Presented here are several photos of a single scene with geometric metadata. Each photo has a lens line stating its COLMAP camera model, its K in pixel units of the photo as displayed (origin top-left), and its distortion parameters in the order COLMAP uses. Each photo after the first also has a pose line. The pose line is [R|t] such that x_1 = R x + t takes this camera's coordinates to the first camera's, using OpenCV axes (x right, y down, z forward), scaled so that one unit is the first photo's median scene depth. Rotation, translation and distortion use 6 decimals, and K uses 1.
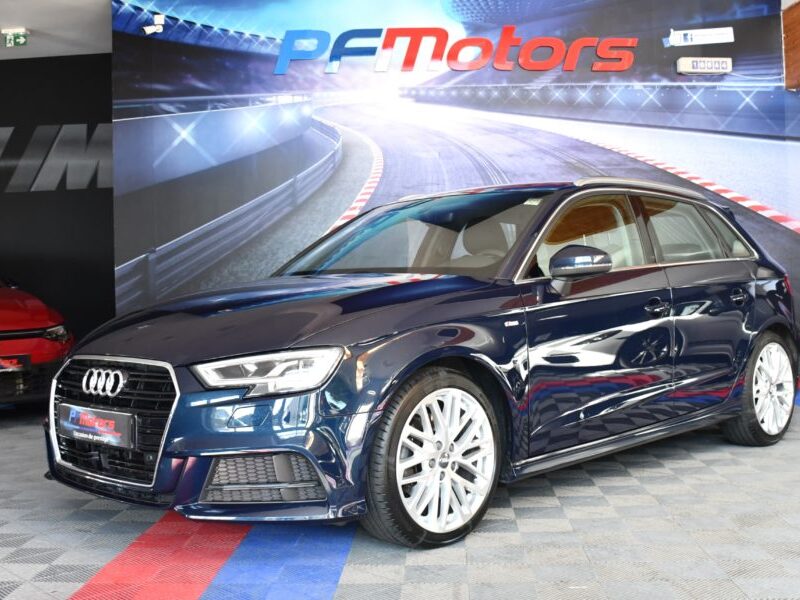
lens RADIAL K [[1017.8, 0, 401.1], [0, 1017.8, 301.9], [0, 0, 1]] dist [-0.143832, 0.047834]
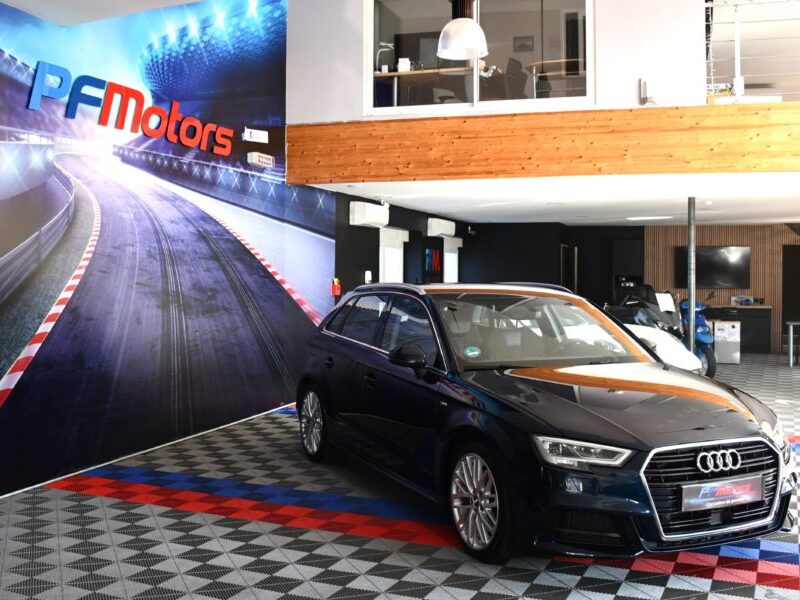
lens RADIAL K [[906.9, 0, 385.2], [0, 906.9, 298.3], [0, 0, 1]] dist [-0.148225, 0.064449]
pose [[0.366158, -0.002829, 0.930549, -0.706096], [0.002770, 0.999994, 0.001950, -0.064420], [-0.930549, 0.001864, 0.366163, 0.439968]]
